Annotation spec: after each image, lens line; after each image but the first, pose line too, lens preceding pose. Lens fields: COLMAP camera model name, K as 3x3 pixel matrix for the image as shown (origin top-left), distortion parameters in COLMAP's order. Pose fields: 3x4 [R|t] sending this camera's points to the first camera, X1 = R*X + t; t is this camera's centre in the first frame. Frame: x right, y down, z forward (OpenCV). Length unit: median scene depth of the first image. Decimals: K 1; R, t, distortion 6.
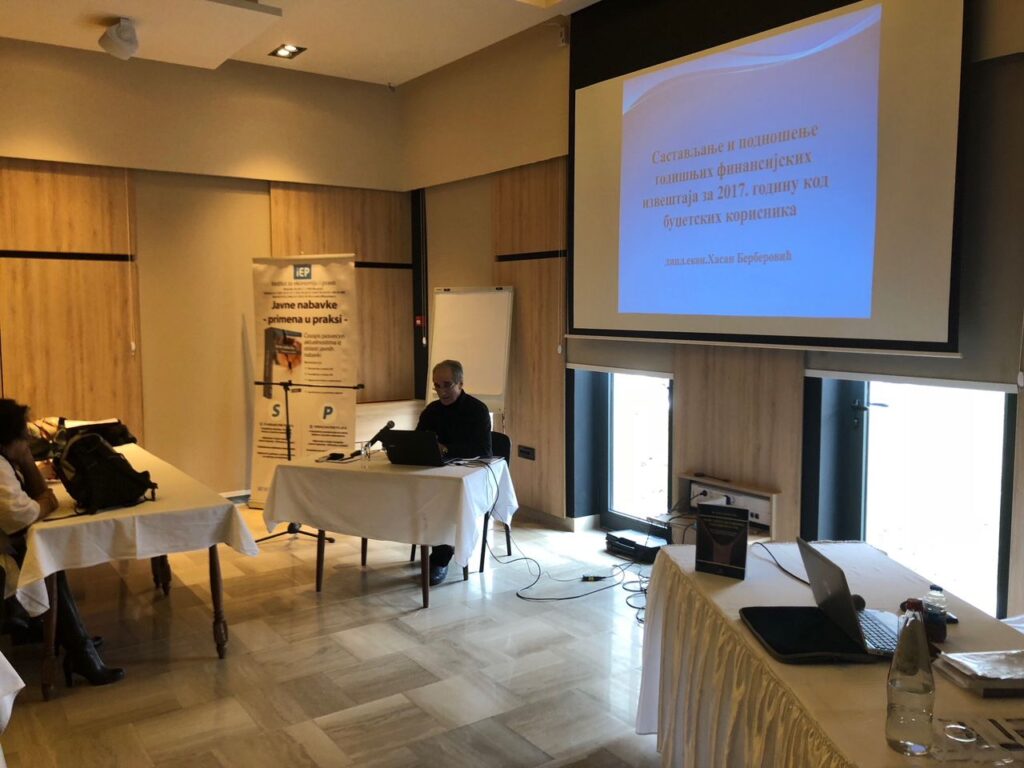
lens RADIAL K [[843.4, 0, 507.3], [0, 843.4, 373.8], [0, 0, 1]] dist [0.065634, -0.091751]
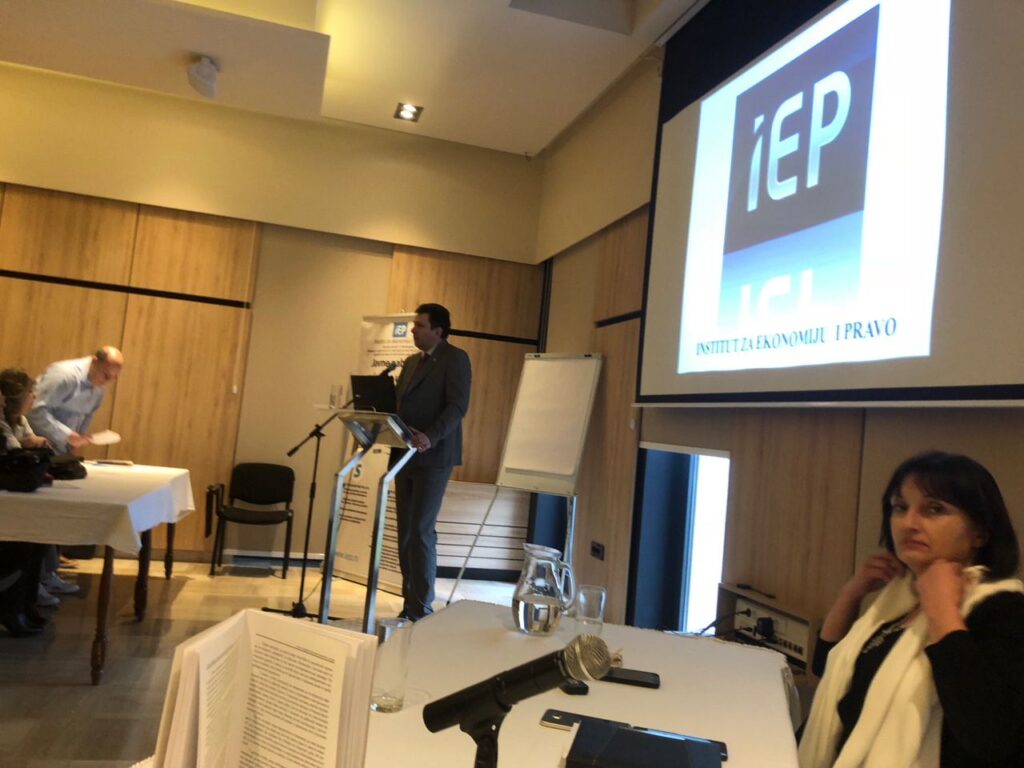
lens RADIAL K [[843.4, 0, 504.3], [0, 843.4, 366.7], [0, 0, 1]] dist [0.065634, -0.091751]
pose [[0.933623, 0.066594, -0.352014, 0.223909], [-0.128998, 0.979154, -0.156896, 0.060334], [0.334227, 0.191891, 0.922751, 0.167399]]
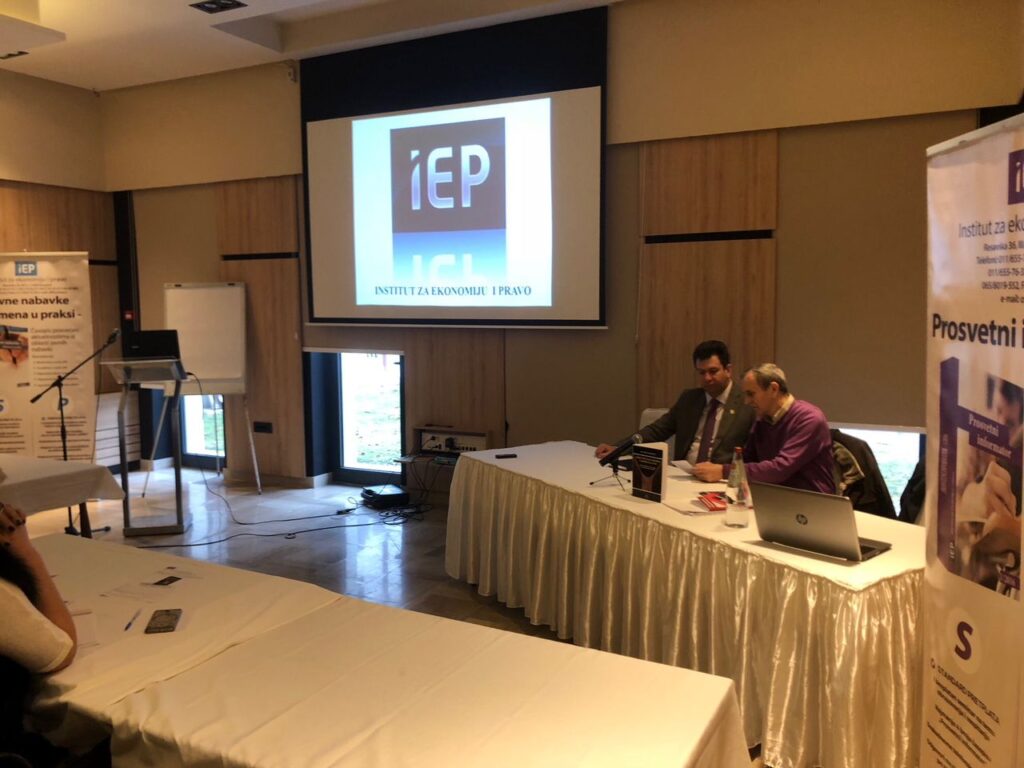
lens RADIAL K [[843.4, 0, 504.8], [0, 843.4, 372.4], [0, 0, 1]] dist [0.065634, -0.091751]
pose [[0.889120, -0.046889, 0.455265, -0.214225], [0.046510, 0.998845, 0.012041, 0.020782], [-0.455304, 0.010469, 0.890275, -0.190218]]
